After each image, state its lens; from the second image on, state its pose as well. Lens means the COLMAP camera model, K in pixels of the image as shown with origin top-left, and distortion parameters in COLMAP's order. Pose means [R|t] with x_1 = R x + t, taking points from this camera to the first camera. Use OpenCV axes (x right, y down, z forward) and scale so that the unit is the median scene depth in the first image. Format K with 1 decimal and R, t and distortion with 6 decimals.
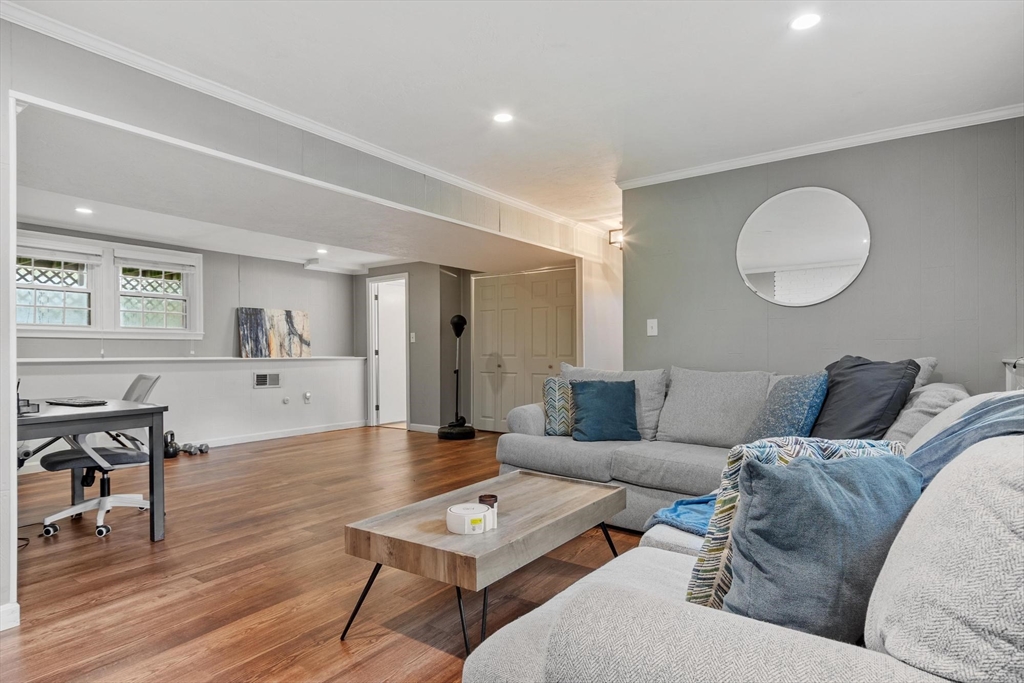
lens RADIAL K [[536.1, 0, 504.9], [0, 536.1, 349.4], [0, 0, 1]] dist [0.000619, 0.000132]
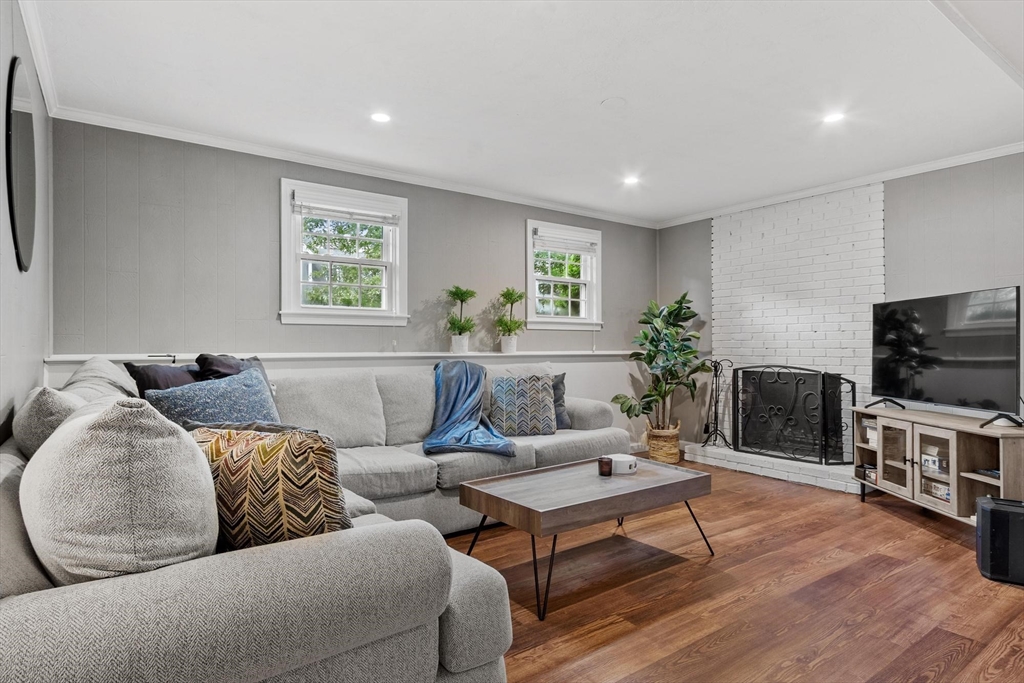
lens RADIAL K [[541.6, 0, 502.7], [0, 541.6, 341.4], [0, 0, 1]] dist [-0.001721, -0.000935]
pose [[-0.946592, 0.003791, 0.322413, -0.186068], [-0.000051, 0.999929, -0.011907, -0.001239], [-0.322435, -0.011288, -0.946524, 1.948509]]
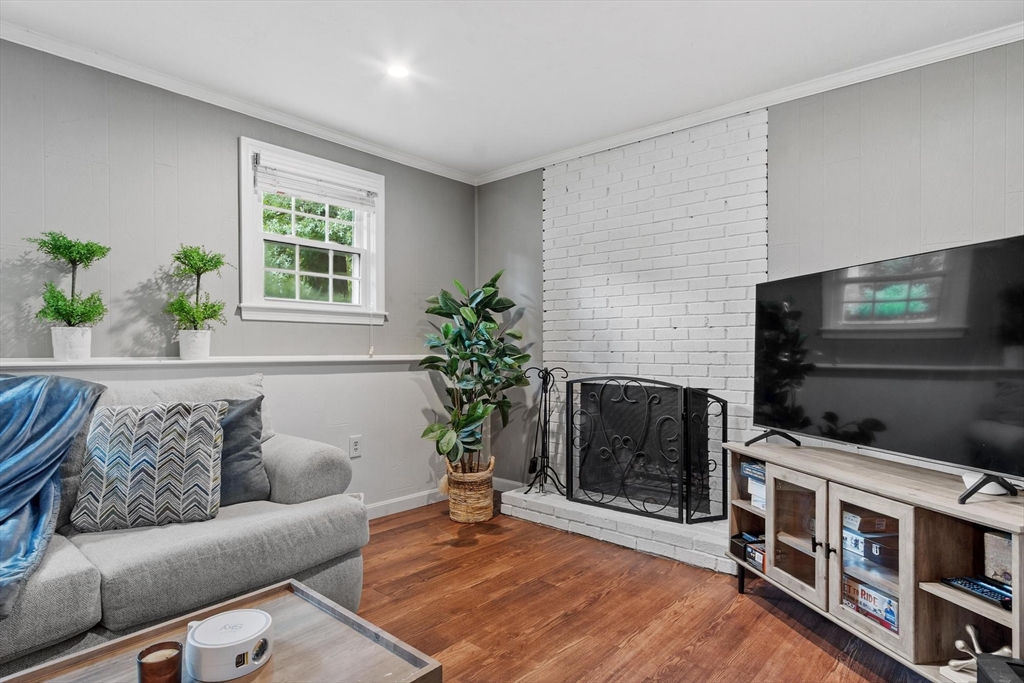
lens RADIAL K [[536.1, 0, 504.9], [0, 536.1, 349.4], [0, 0, 1]] dist [0.000619, 0.000132]
pose [[-0.994256, -0.001431, 0.107022, -0.325211], [-0.001675, 0.999996, -0.002191, -0.001763], [-0.107019, -0.002357, -0.994254, 1.220481]]
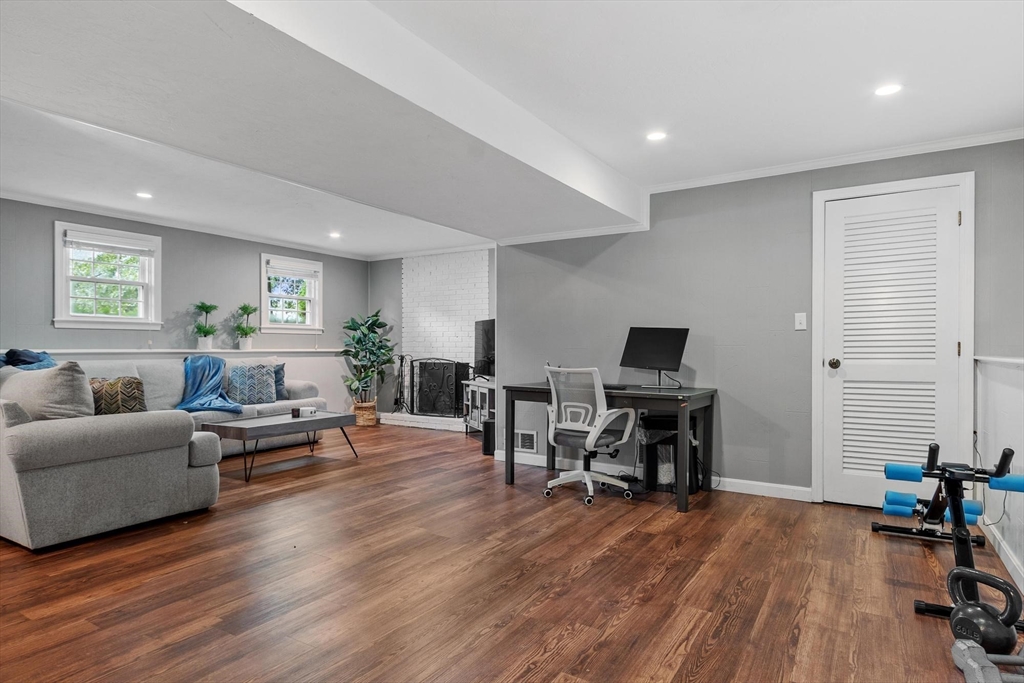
lens RADIAL K [[575.5, 0, 516.5], [0, 575.5, 347.7], [0, 0, 1]] dist [0.008780, -0.001000]
pose [[-0.997226, -0.001394, -0.074416, -0.658585], [-0.001237, 0.999997, -0.002152, 0.008509], [0.074419, -0.002054, -0.997225, 2.951235]]
